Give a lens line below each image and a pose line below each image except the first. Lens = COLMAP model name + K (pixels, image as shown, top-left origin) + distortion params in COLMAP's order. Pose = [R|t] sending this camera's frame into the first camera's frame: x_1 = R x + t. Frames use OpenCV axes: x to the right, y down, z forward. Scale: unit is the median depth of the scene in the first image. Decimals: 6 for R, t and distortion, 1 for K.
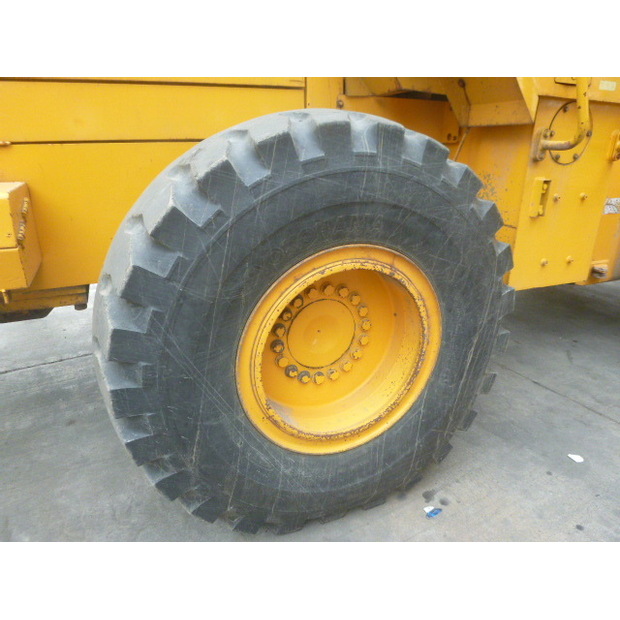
lens RADIAL K [[462.1, 0, 307.8], [0, 462.1, 311.4], [0, 0, 1]] dist [-0.021274, -0.008118]
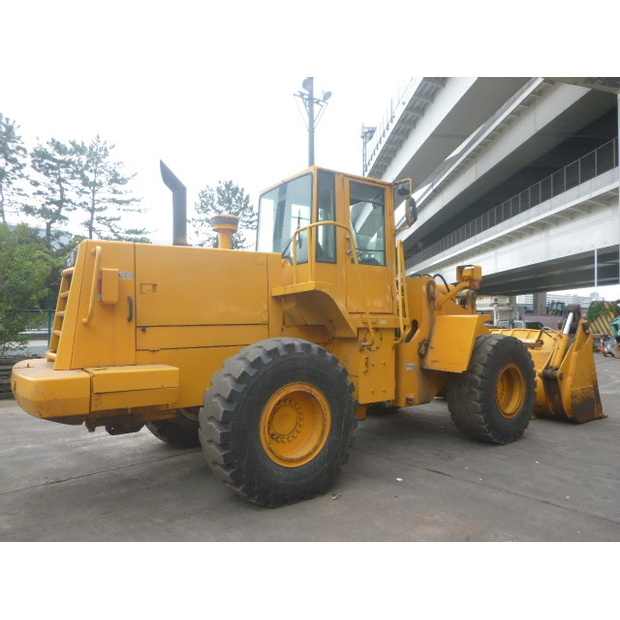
lens RADIAL K [[462.1, 0, 308.4], [0, 462.1, 311.6], [0, 0, 1]] dist [-0.021274, -0.008118]
pose [[0.978938, -0.008292, 0.203991, -0.363241], [0.081964, 0.931078, -0.355494, 0.416205], [-0.186984, 0.364726, 0.912147, -1.581132]]
